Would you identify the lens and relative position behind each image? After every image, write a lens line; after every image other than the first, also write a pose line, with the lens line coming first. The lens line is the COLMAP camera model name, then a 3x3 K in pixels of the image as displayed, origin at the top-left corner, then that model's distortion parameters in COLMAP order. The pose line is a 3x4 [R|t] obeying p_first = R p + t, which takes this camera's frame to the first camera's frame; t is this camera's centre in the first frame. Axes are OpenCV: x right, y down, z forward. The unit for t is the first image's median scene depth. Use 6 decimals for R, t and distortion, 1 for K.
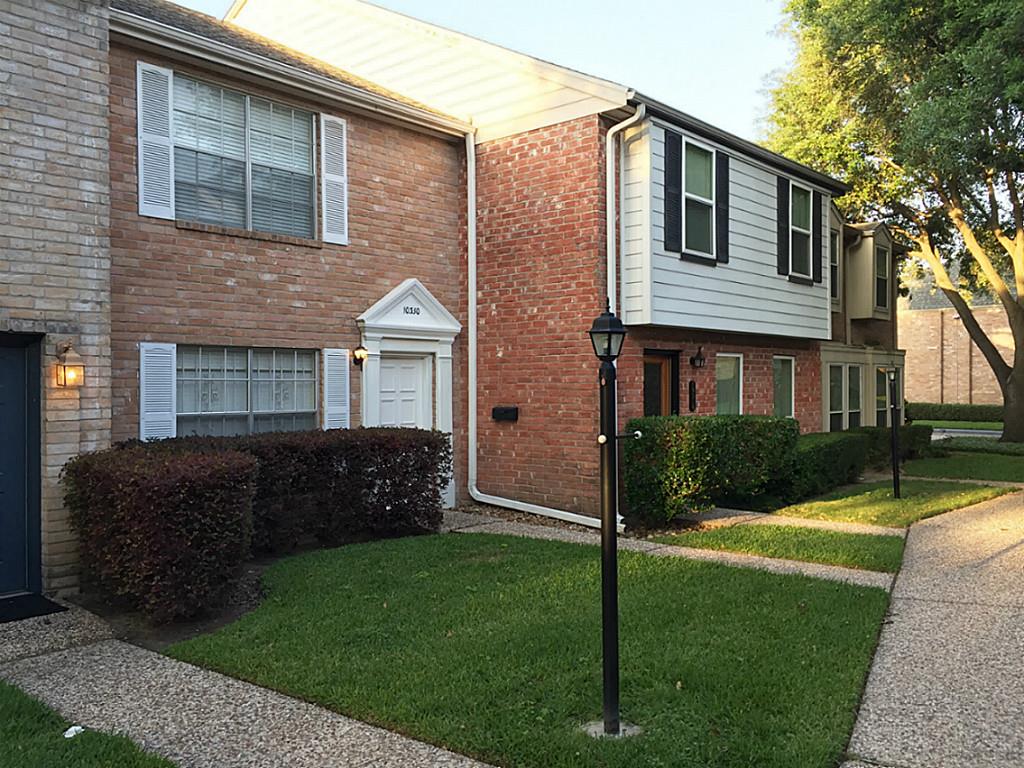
lens RADIAL K [[866.4, 0, 512.0], [0, 866.4, 384.0], [0, 0, 1]] dist [0.071722, -0.092652]
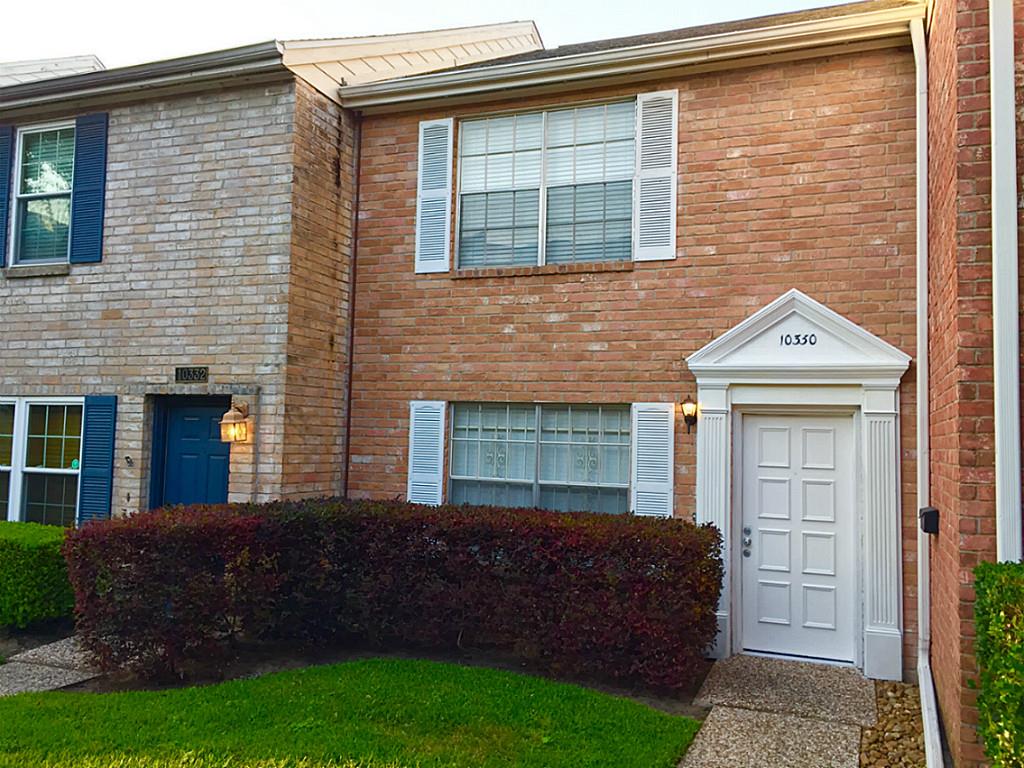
lens RADIAL K [[866.4, 0, 512.0], [0, 866.4, 384.0], [0, 0, 1]] dist [0.071722, -0.092652]
pose [[0.338027, -0.043513, -0.940130, 0.502255], [-0.027136, 0.998065, -0.055951, -0.013918], [0.940745, 0.044425, 0.336192, 0.728750]]
